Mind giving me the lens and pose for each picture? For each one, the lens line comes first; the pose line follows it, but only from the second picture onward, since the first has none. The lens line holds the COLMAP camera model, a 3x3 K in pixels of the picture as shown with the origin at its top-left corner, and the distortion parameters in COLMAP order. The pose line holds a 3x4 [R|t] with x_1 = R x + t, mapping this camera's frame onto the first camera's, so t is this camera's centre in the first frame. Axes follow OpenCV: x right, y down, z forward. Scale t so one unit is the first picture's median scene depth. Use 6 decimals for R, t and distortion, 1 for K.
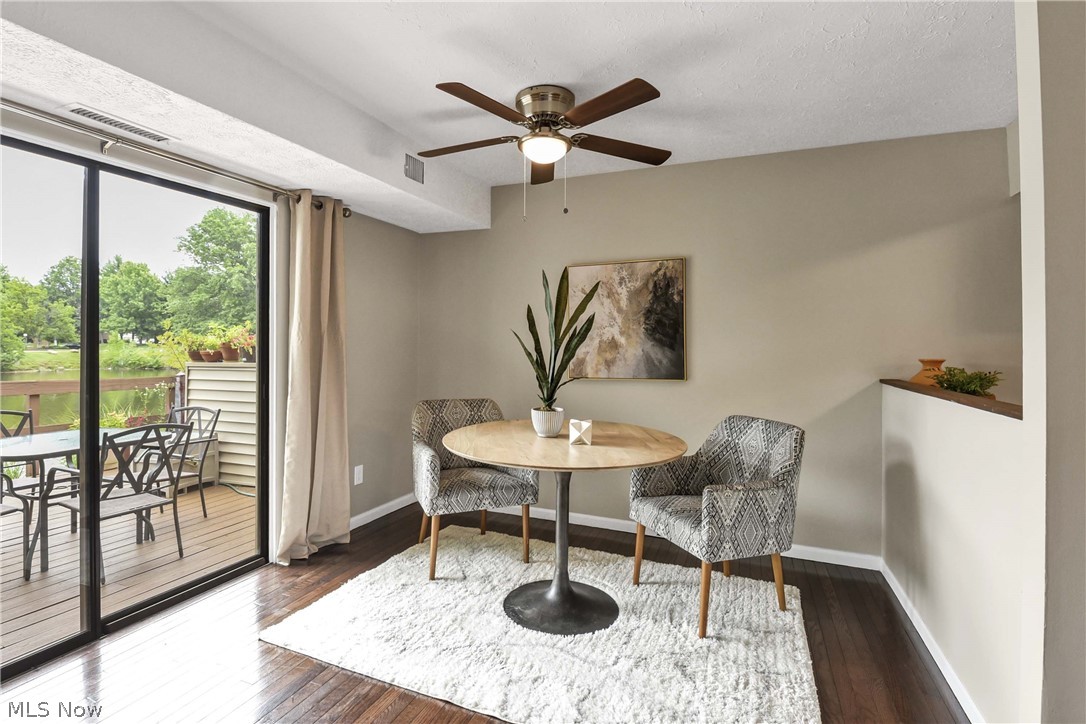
lens RADIAL K [[541.5, 0, 520.3], [0, 541.5, 346.9], [0, 0, 1]] dist [-0.000369, -0.000951]
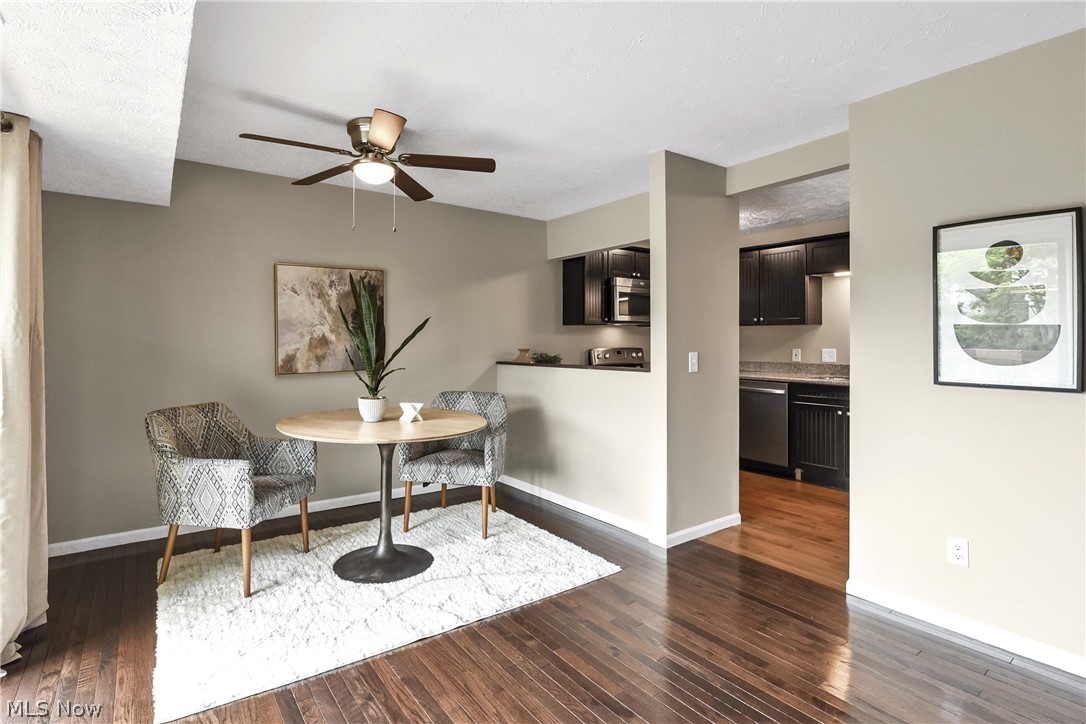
lens RADIAL K [[517.1, 0, 528.9], [0, 517.1, 345.1], [0, 0, 1]] dist [-0.000360, -0.011613]
pose [[0.519931, -0.013563, 0.854100, -0.601257], [0.007702, 0.999908, 0.011189, -0.005943], [-0.854173, 0.000761, 0.519988, 0.121204]]
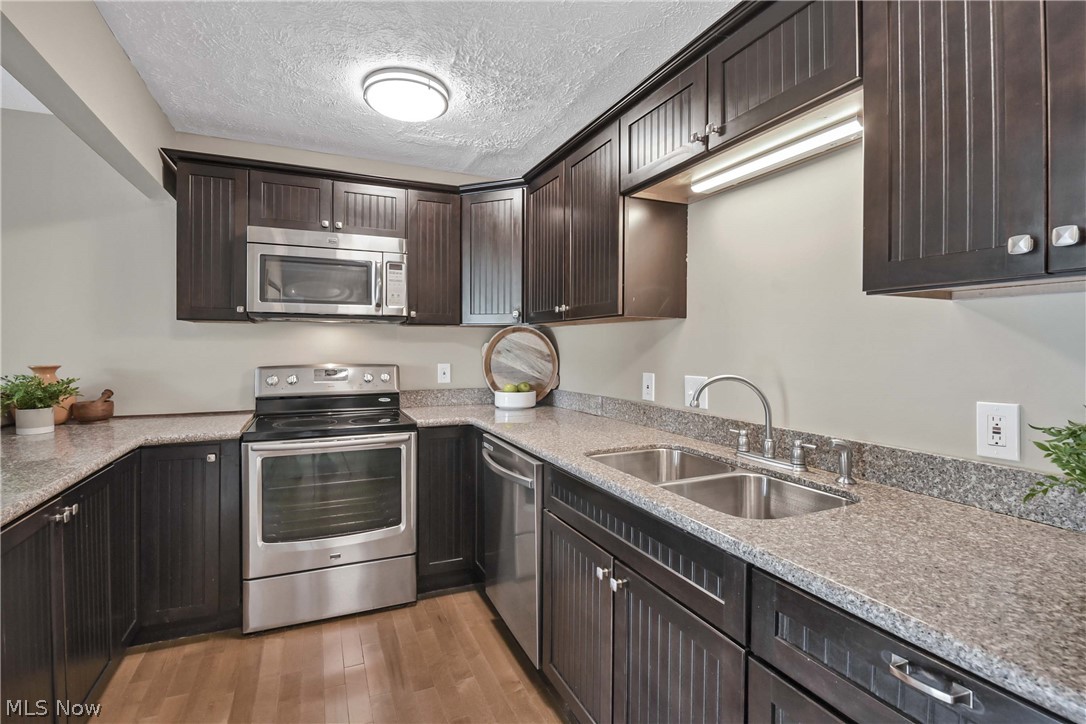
lens RADIAL K [[490.5, 0, 527.5], [0, 490.5, 349.9], [0, 0, 1]] dist [-0.002455, -0.001088]
pose [[0.677762, -0.008193, 0.735235, 0.664434], [0.000810, 0.999946, 0.010396, -0.010487], [-0.735281, -0.006451, 0.677732, -0.116196]]
